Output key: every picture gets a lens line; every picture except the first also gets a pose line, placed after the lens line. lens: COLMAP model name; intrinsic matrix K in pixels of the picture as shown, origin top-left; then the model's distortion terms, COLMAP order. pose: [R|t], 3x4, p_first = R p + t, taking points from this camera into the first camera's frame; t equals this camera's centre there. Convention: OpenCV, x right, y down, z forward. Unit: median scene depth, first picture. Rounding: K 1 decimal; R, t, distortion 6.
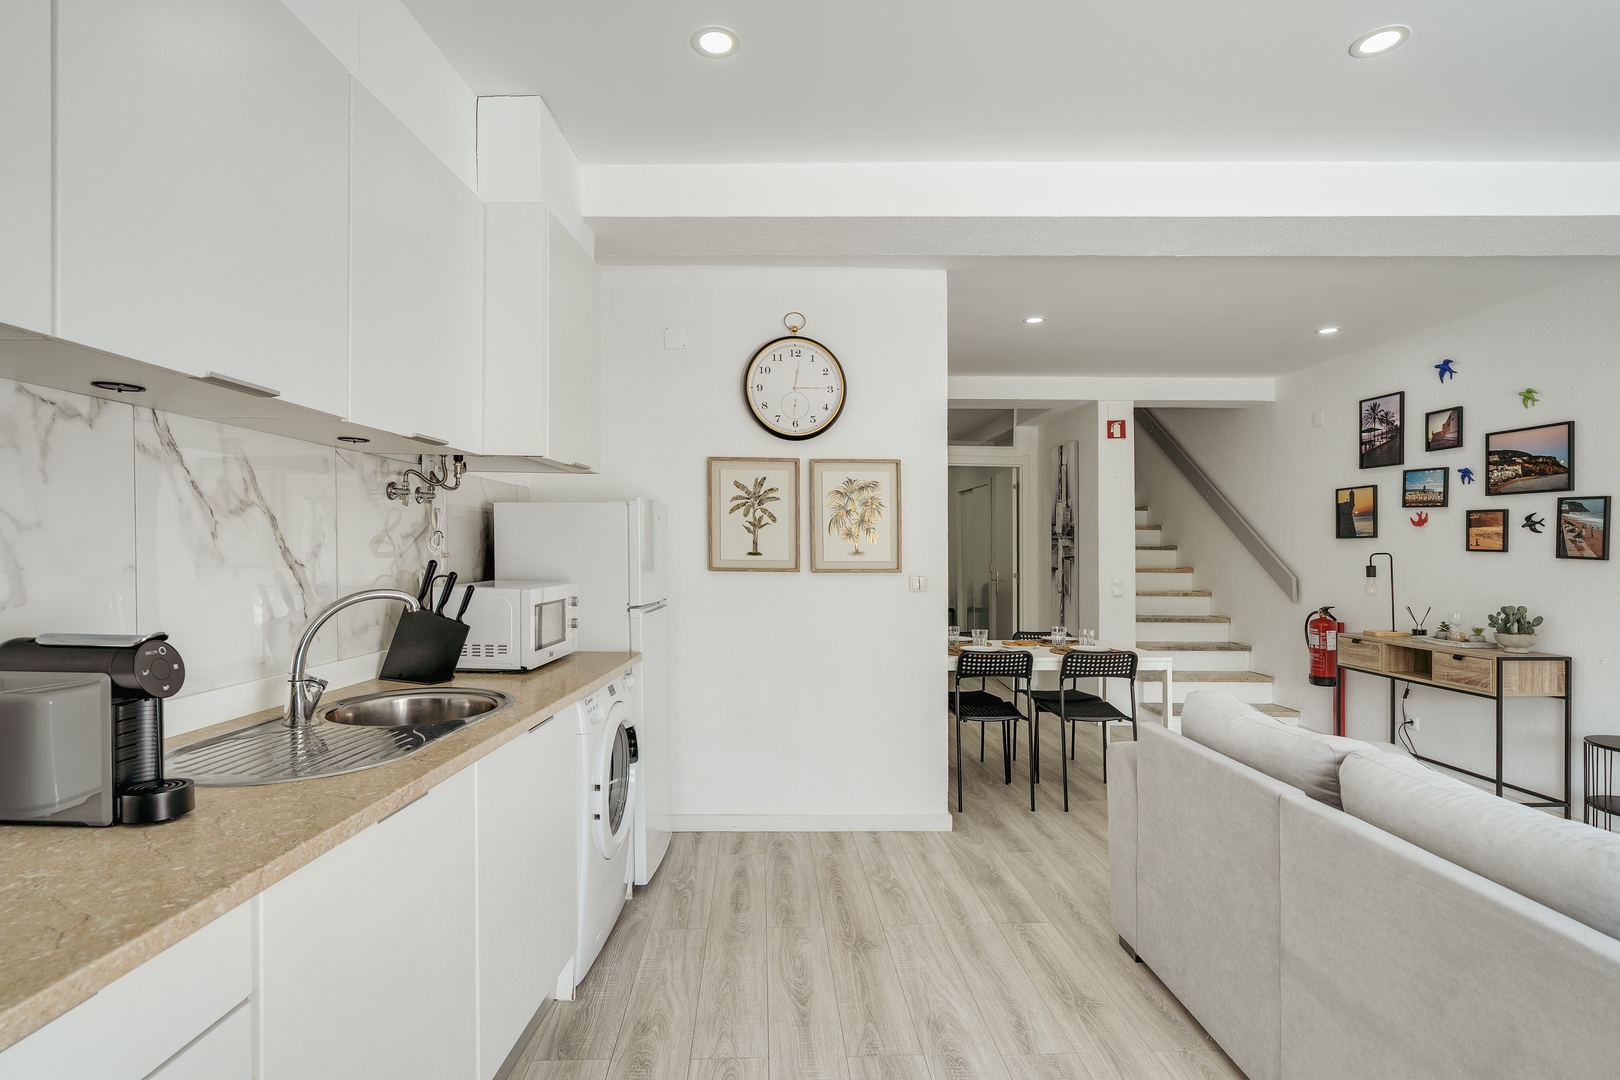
lens RADIAL K [[771.0, 0, 809.9], [0, 771.0, 535.7], [0, 0, 1]] dist [-0.008617, 0.003697]
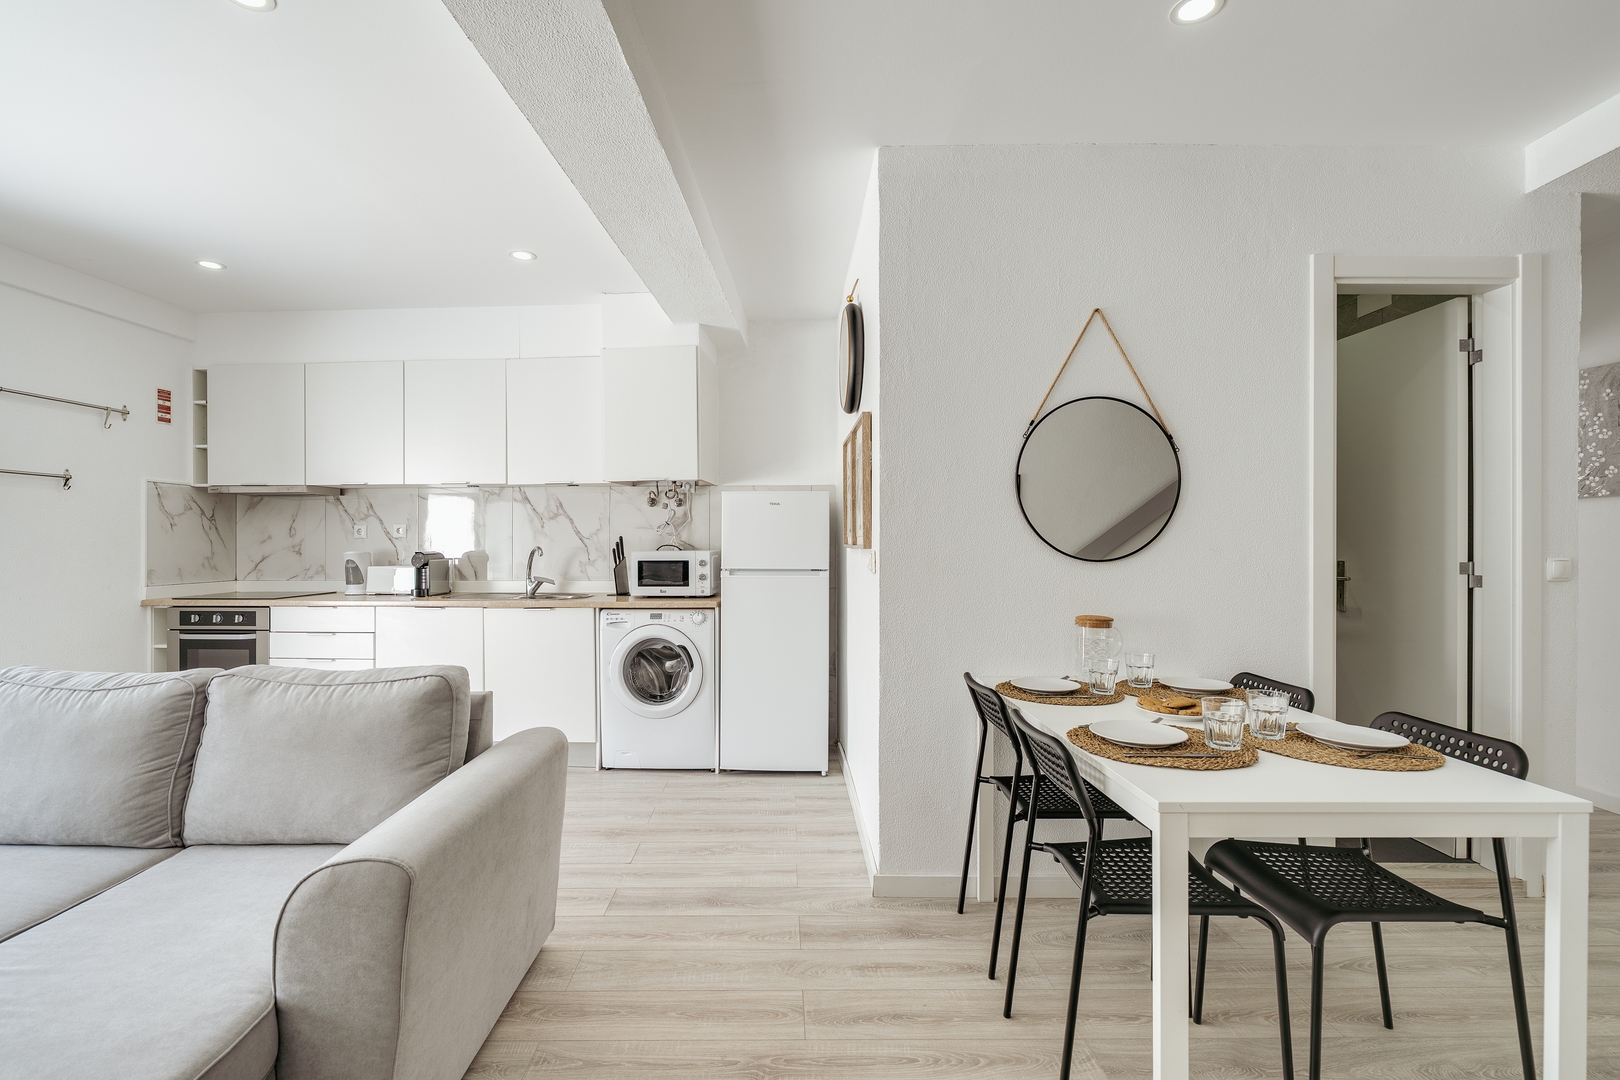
lens RADIAL K [[748.7, 0, 793.3], [0, 748.7, 541.3], [0, 0, 1]] dist [-0.006917, 0.002412]
pose [[-0.036883, -0.008800, -0.999281, 0.847744], [0.017827, 0.999796, -0.009462, 0.042558], [0.999161, -0.018163, -0.036719, 0.886309]]
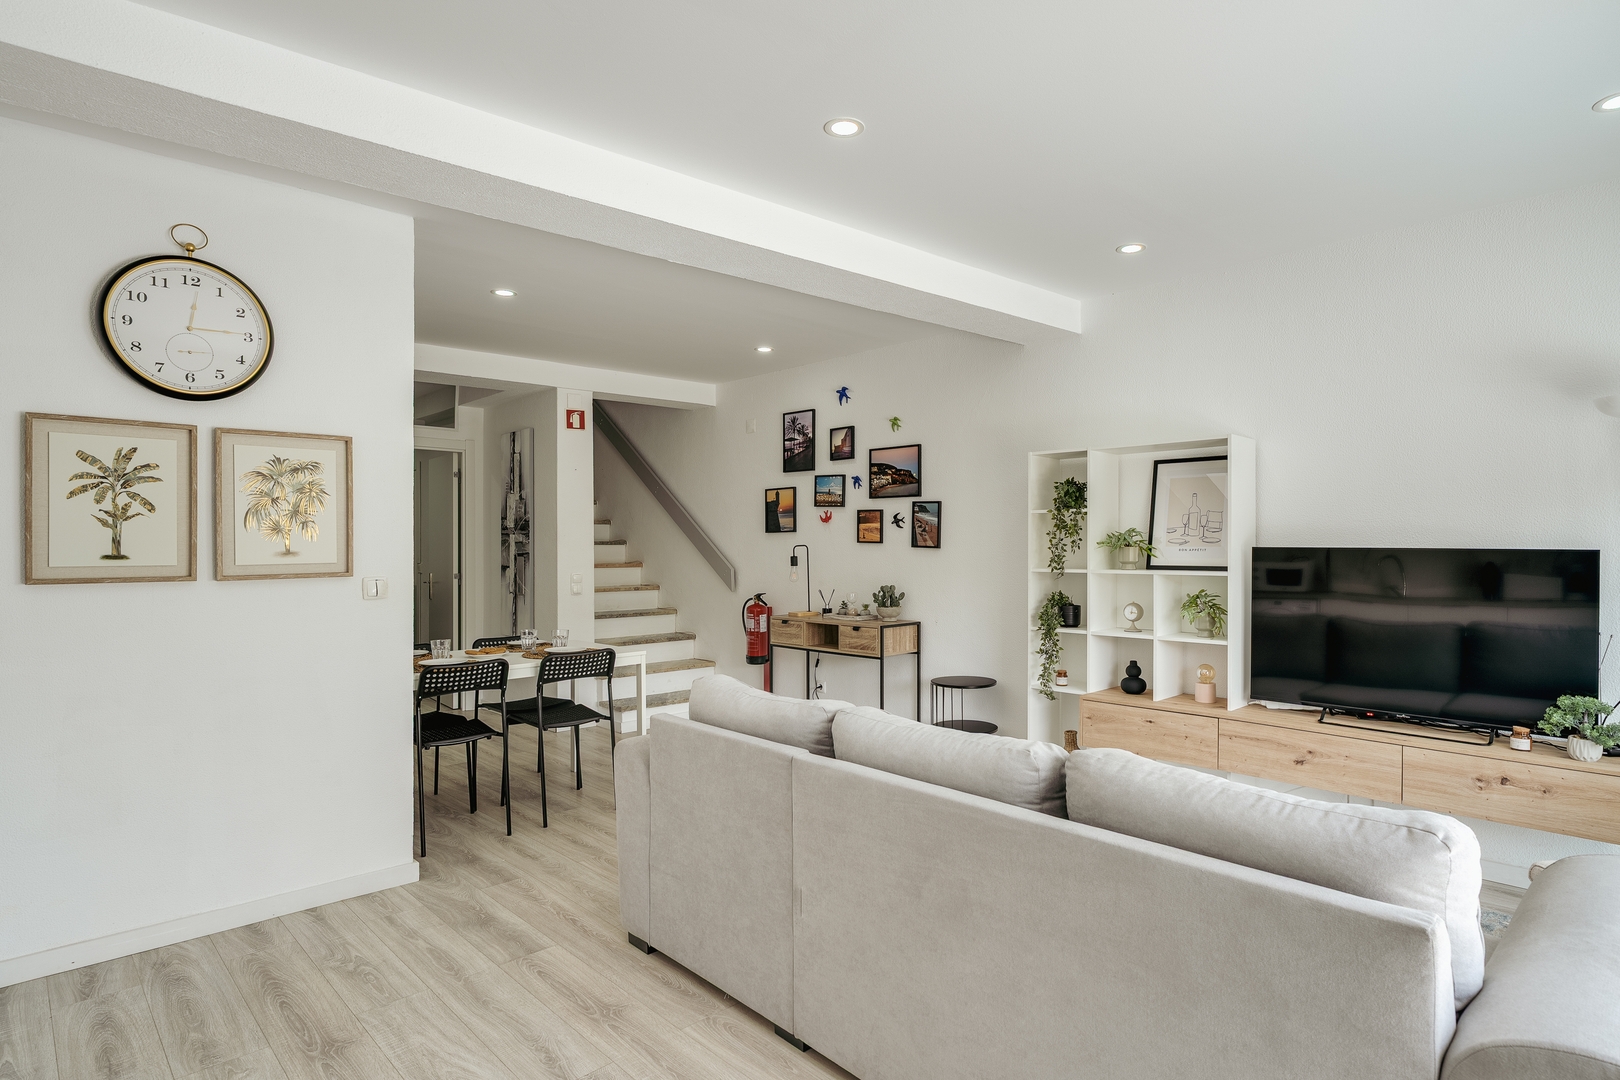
lens RADIAL K [[840.1, 0, 831.6], [0, 840.1, 521.0], [0, 0, 1]] dist [-0.003029, 0.000844]
pose [[0.752407, 0.006678, 0.658664, -0.077560], [0.000437, 0.999943, -0.010637, -0.000817], [-0.658698, 0.008292, 0.752362, 0.005487]]
